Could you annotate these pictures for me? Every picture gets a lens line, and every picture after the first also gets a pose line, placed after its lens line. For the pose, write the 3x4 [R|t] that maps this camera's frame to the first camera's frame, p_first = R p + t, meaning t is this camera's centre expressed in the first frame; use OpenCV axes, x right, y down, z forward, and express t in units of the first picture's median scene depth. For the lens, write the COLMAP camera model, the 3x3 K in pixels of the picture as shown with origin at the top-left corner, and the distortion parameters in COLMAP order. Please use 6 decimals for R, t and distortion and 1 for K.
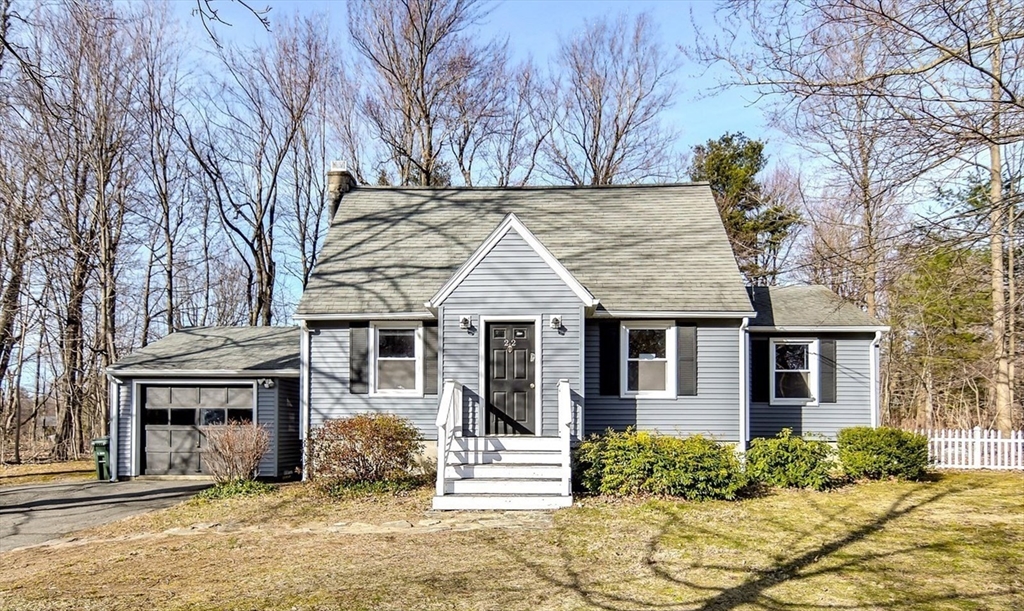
lens RADIAL K [[631.7, 0, 578.0], [0, 631.7, 384.5], [0, 0, 1]] dist [0.001553, 0.001181]
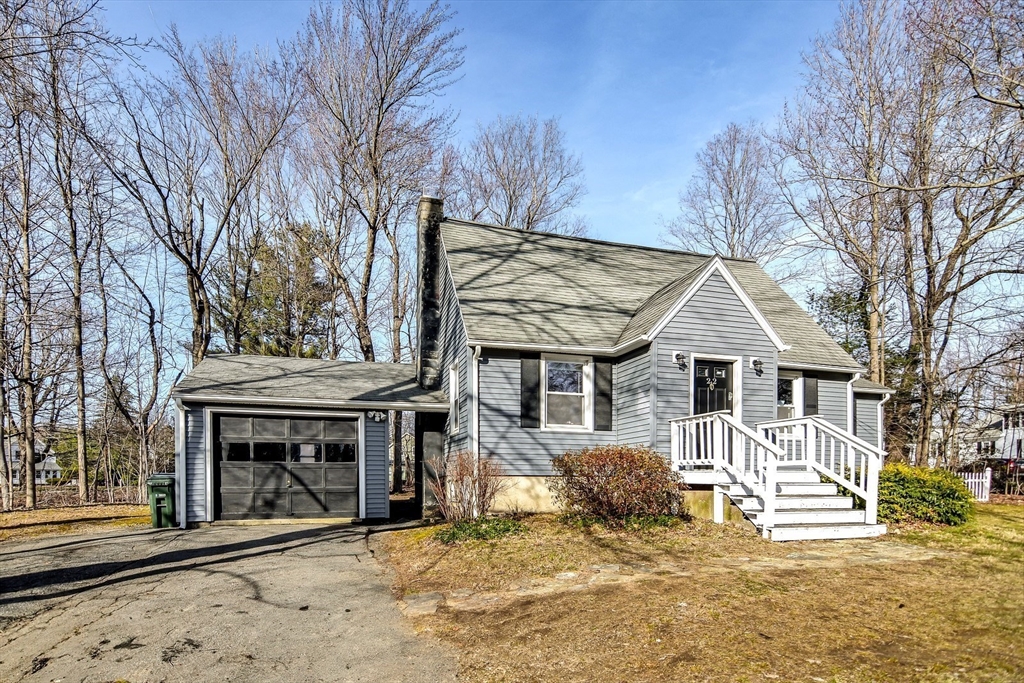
lens RADIAL K [[511.3, 0, 473.5], [0, 511.3, 457.4], [0, 0, 1]] dist [0.001904, -0.000570]
pose [[0.952265, 0.015042, 0.304901, -0.581347], [-0.019372, 0.999750, 0.011179, 0.045210], [-0.304657, -0.016552, 0.952318, 0.256281]]
